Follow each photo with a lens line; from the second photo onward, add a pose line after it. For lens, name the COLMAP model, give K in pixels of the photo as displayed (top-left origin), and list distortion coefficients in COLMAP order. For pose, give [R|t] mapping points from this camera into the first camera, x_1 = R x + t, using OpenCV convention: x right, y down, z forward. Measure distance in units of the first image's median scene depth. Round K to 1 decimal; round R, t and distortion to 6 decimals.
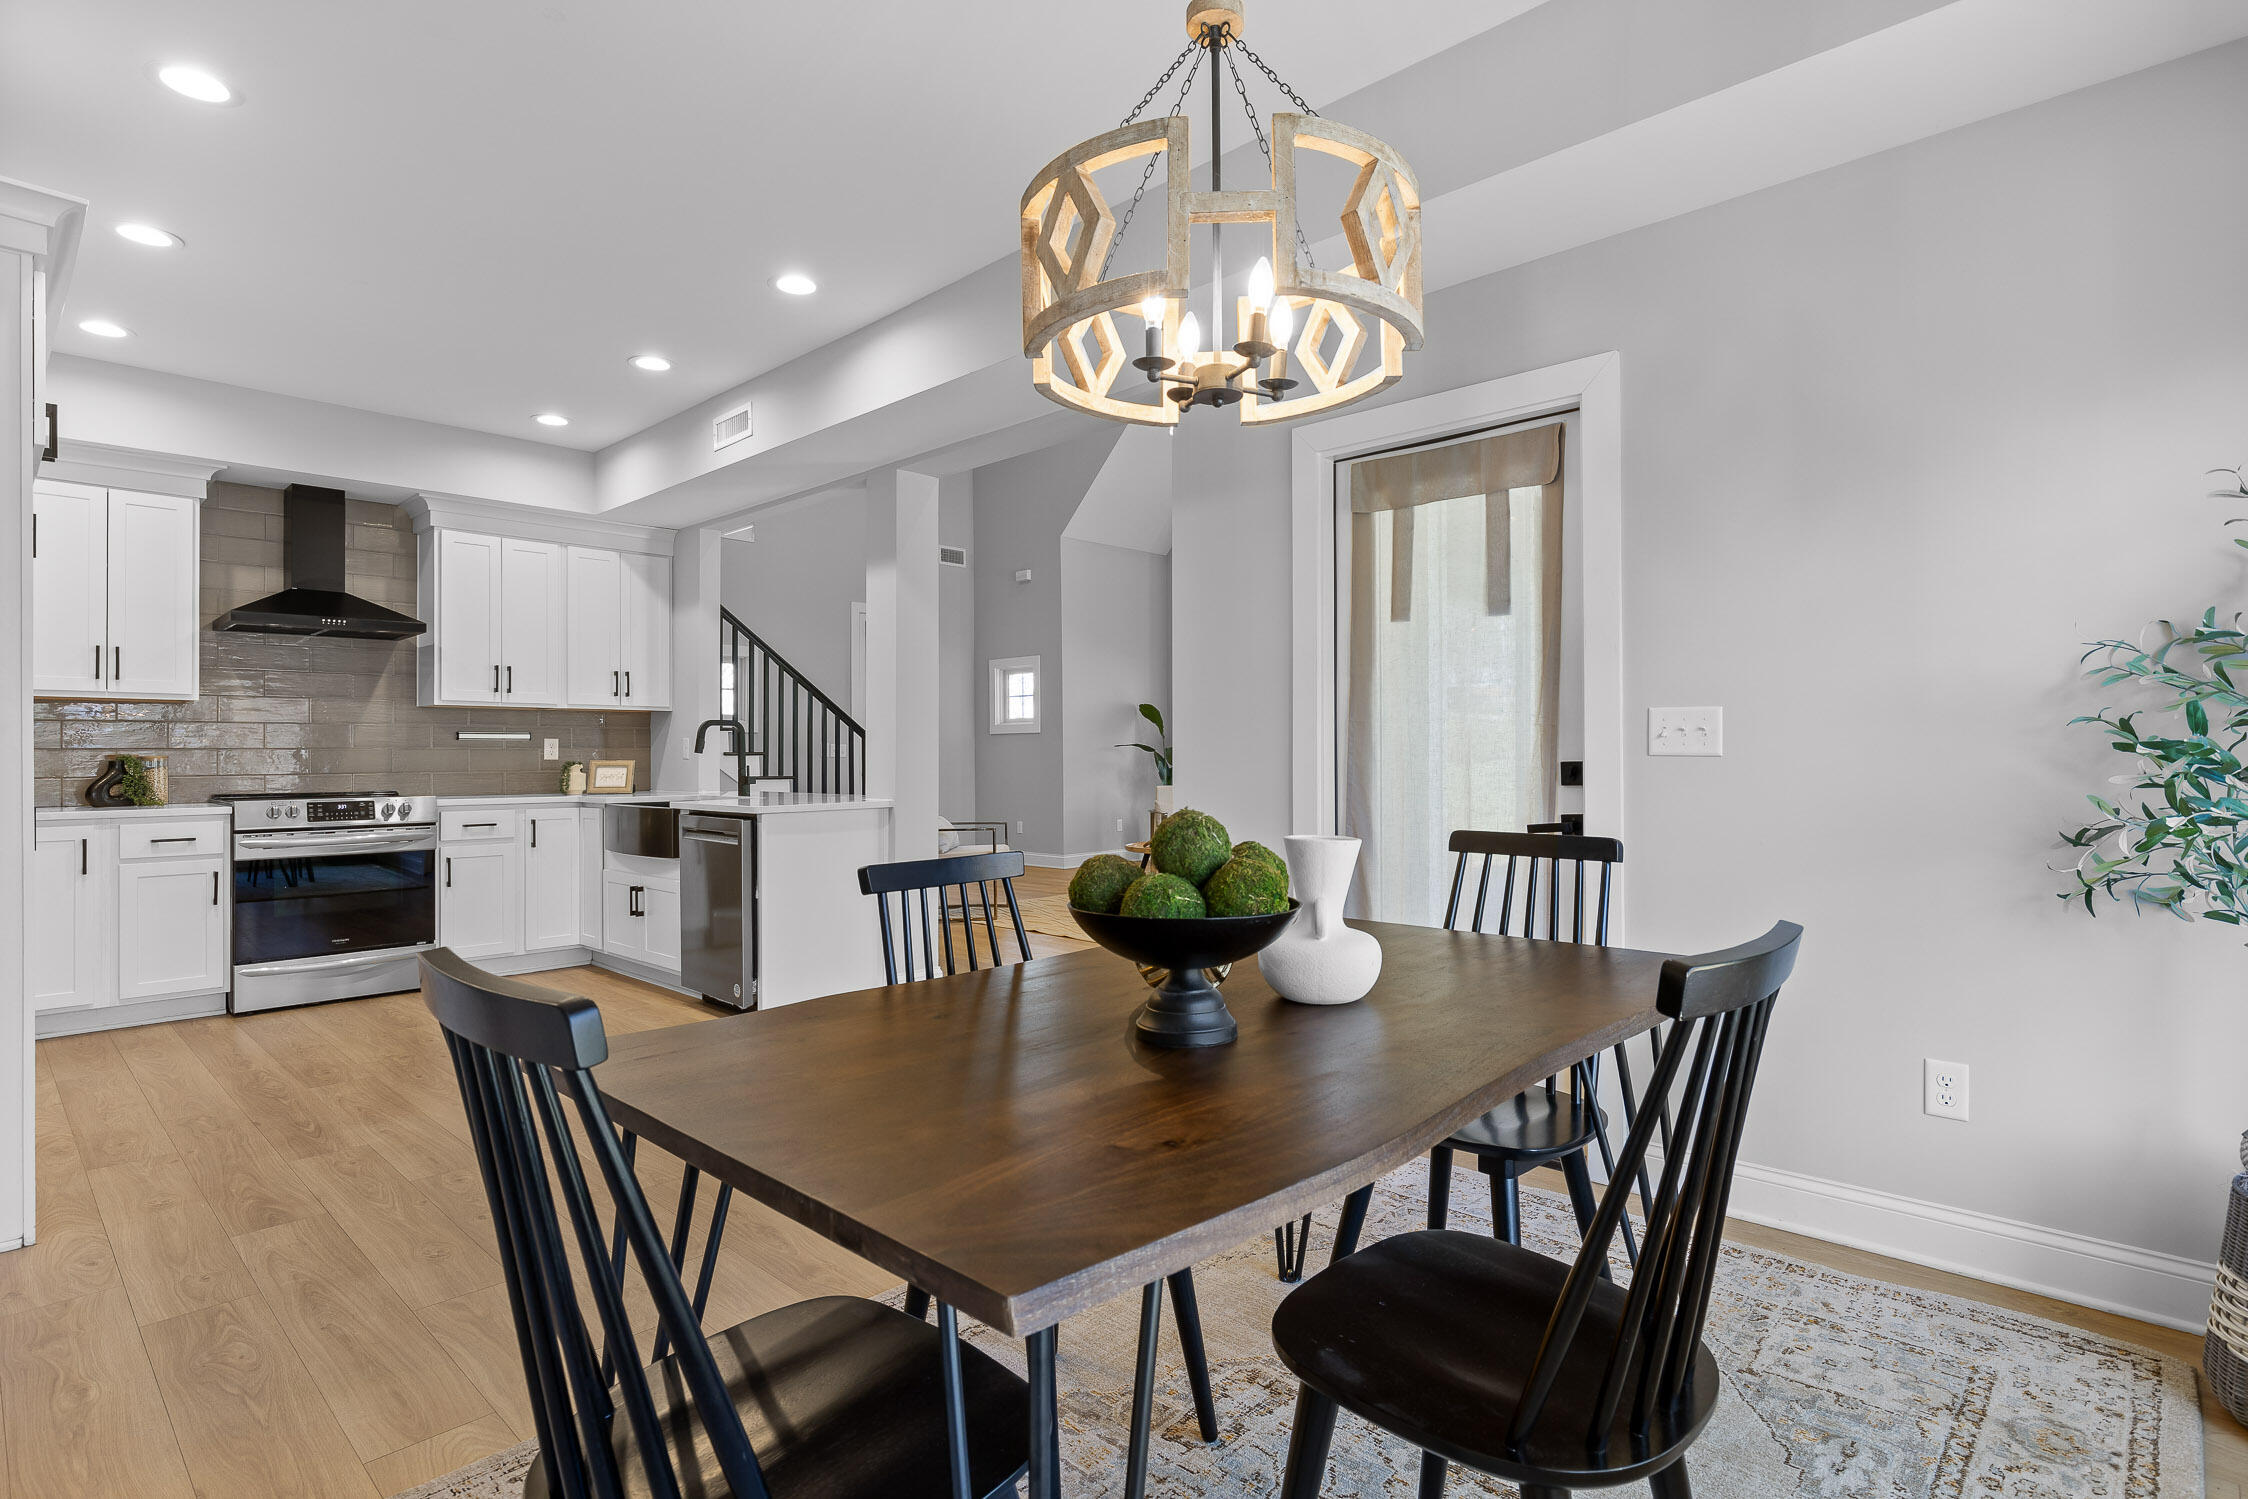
lens RADIAL K [[1112.7, 0, 1130.6], [0, 1112.7, 744.5], [0, 0, 1]] dist [-0.005739, 0.001145]
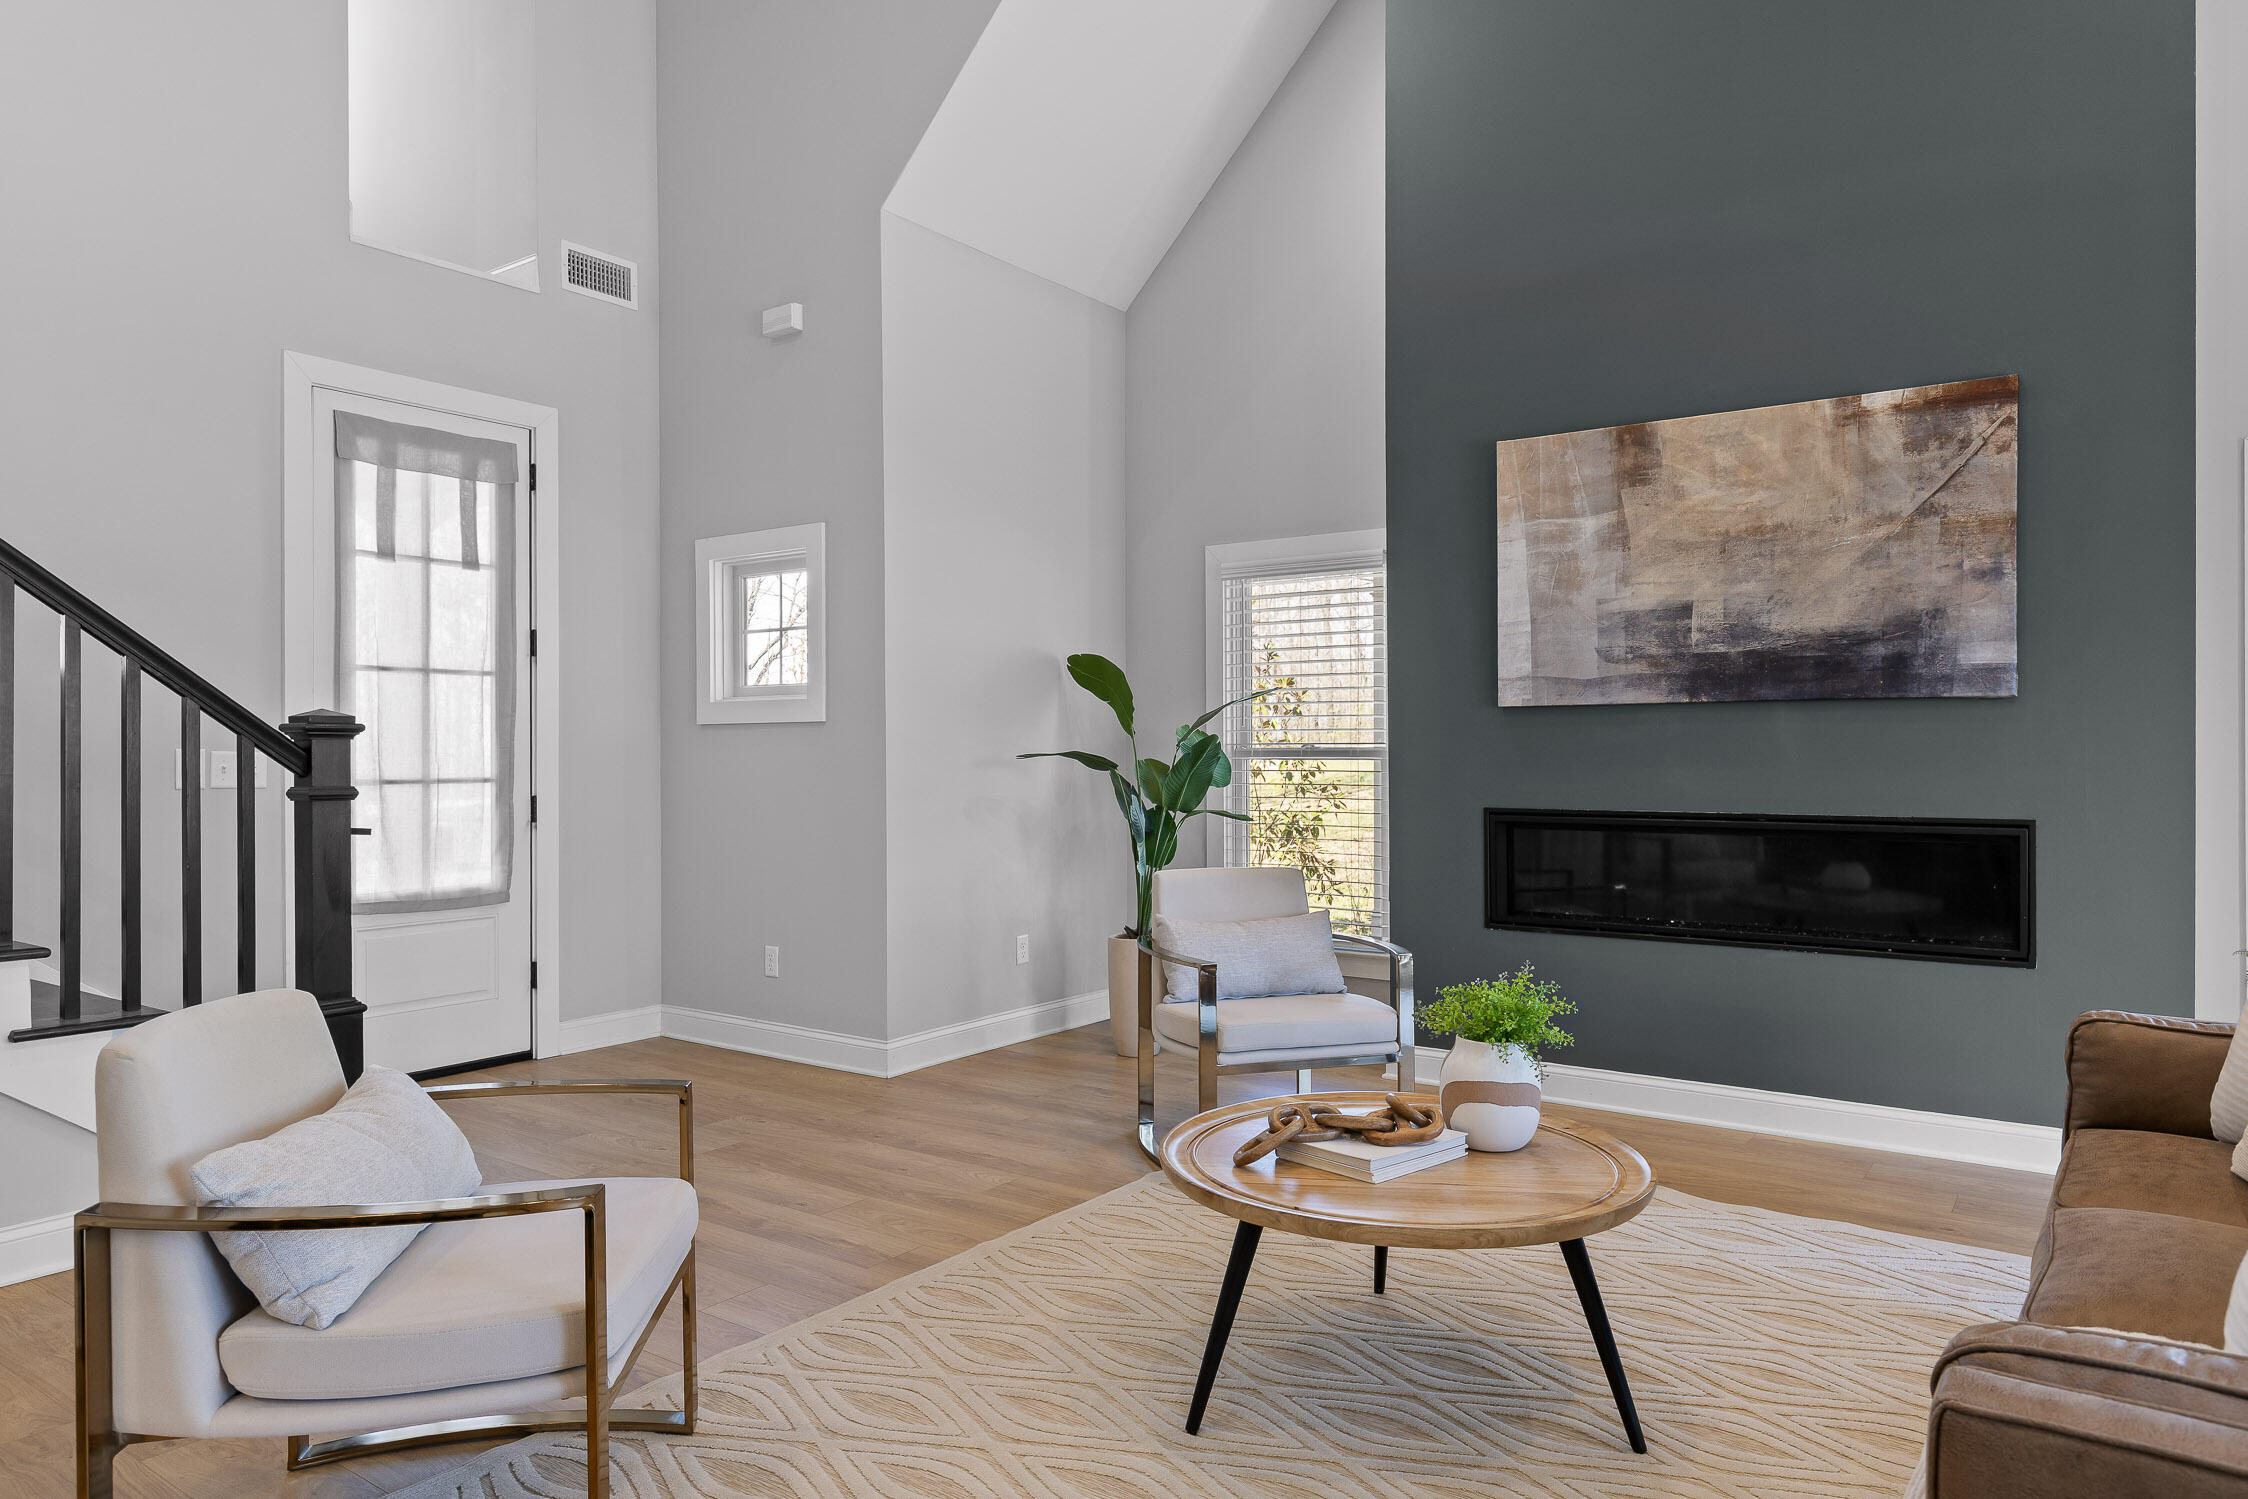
lens RADIAL K [[1416.9, 0, 1131.3], [0, 1416.9, 749.1], [0, 0, 1]] dist [0.012626, -0.004449]
pose [[0.990567, 0.003005, 0.136997, -0.087166], [-0.003921, 0.999972, 0.006414, -0.009078], [-0.136974, -0.006891, 0.990551, 0.993092]]
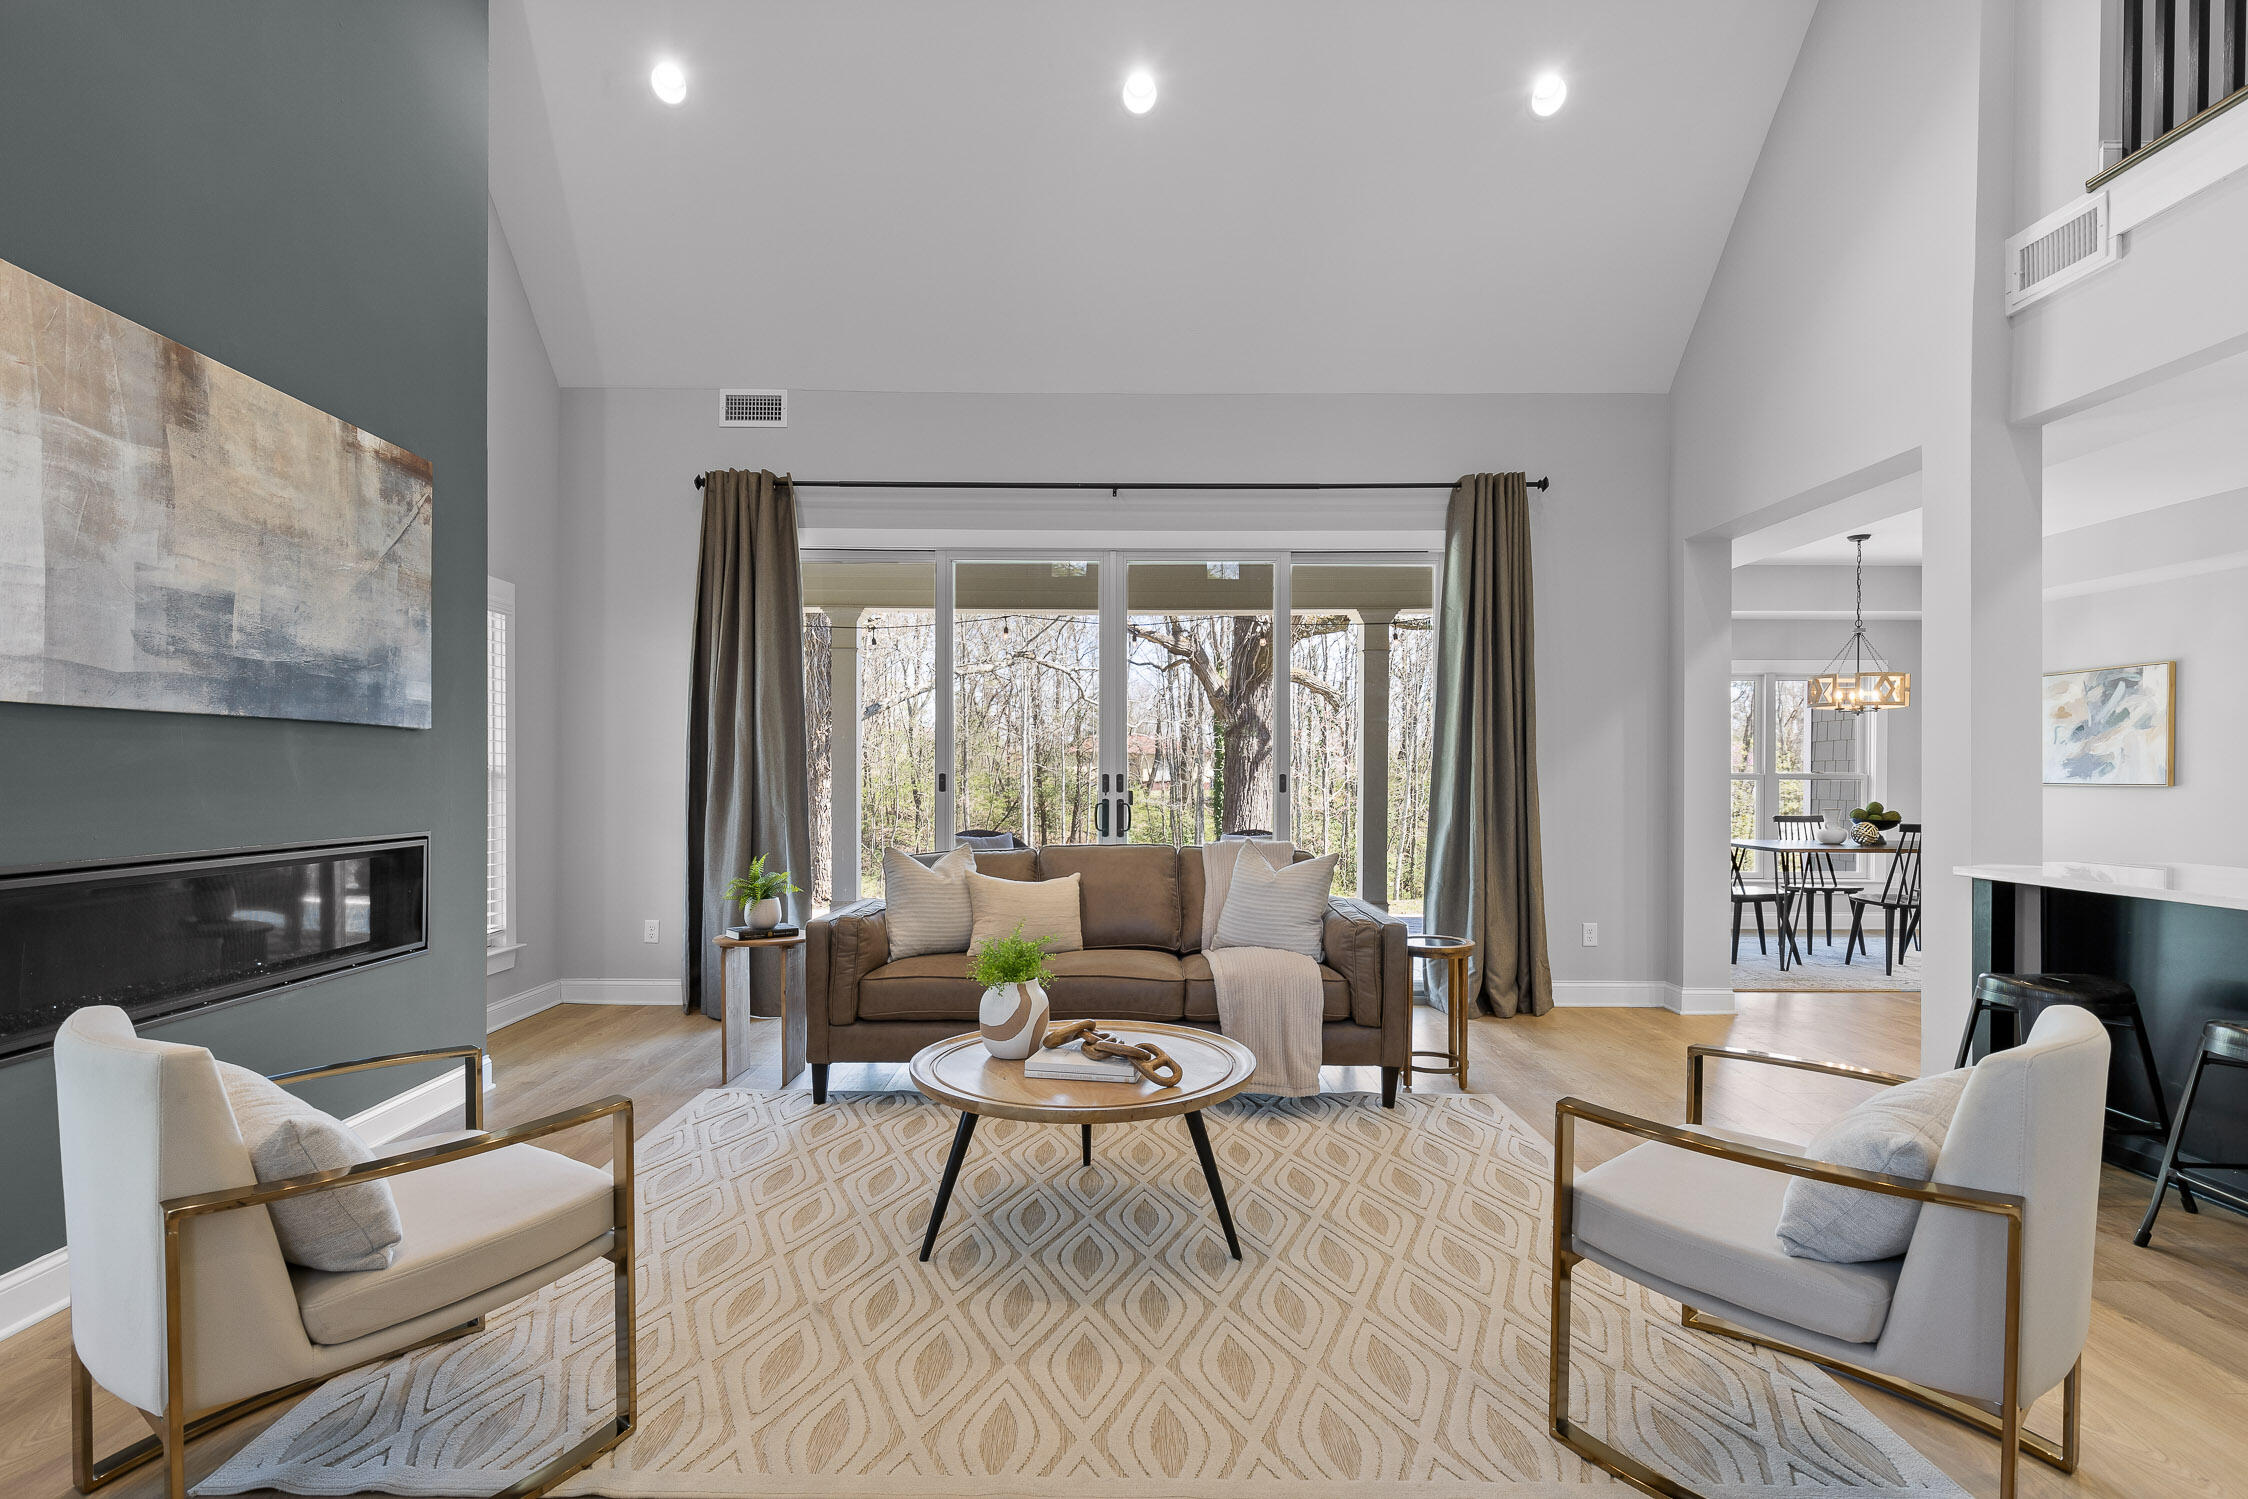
lens RADIAL K [[1112.7, 0, 1102.4], [0, 1112.7, 788.1], [0, 0, 1]] dist [-0.005739, 0.001145]
pose [[-0.681822, -0.005791, 0.731495, -0.330025], [-0.004353, 0.999983, 0.003859, -0.001224], [-0.731505, -0.000553, -0.681836, 1.836406]]
